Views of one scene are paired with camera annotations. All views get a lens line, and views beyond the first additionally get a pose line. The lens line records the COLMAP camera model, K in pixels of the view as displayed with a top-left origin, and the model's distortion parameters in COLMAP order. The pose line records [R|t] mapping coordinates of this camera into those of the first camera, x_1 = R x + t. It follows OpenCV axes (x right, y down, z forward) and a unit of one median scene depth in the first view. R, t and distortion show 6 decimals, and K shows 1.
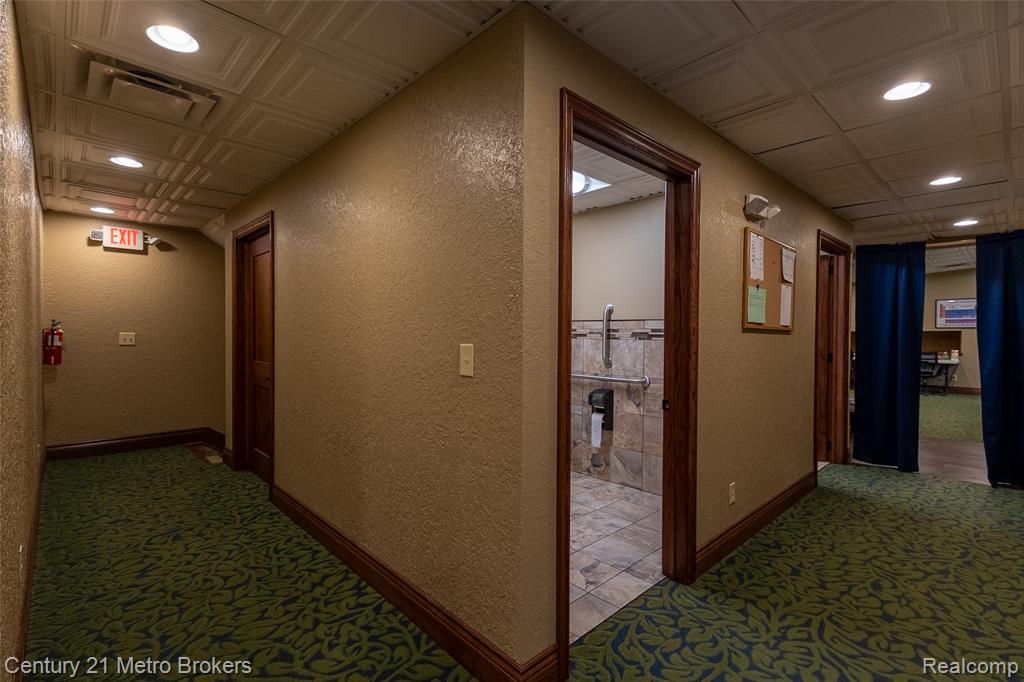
lens RADIAL K [[468.5, 0, 511.7], [0, 468.5, 339.0], [0, 0, 1]] dist [0.036384, -0.012512]
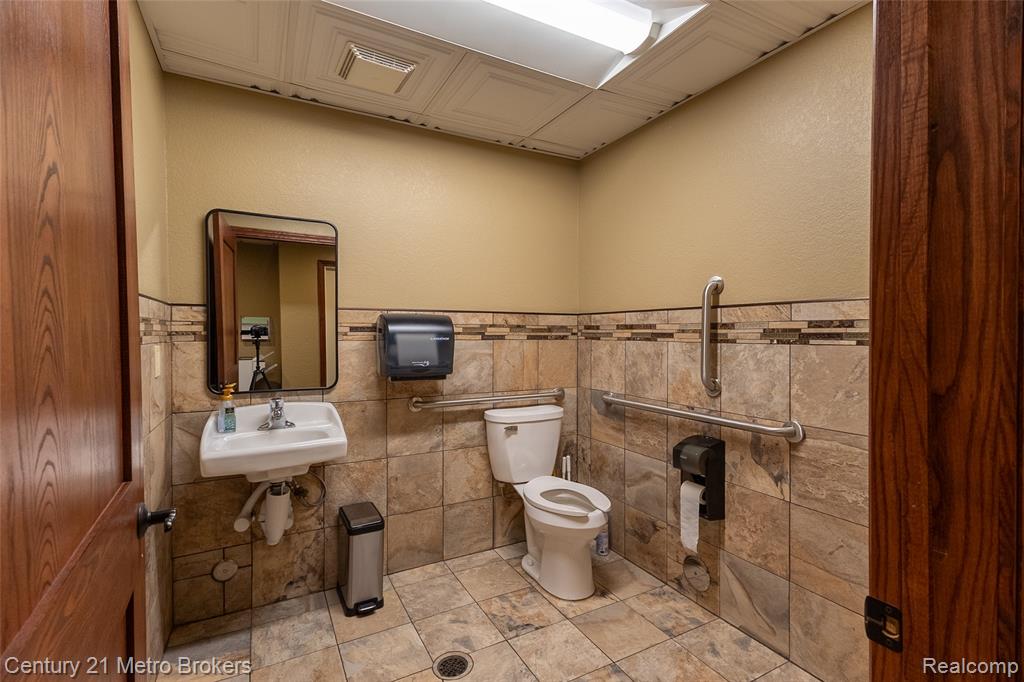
lens RADIAL K [[468.5, 0, 511.7], [0, 468.5, 339.0], [0, 0, 1]] dist [0.036384, -0.012512]
pose [[0.964704, -0.005195, -0.263284, 0.129305], [0.005912, 0.999981, 0.001934, -0.006036], [0.263269, -0.003423, 0.964716, 0.442009]]
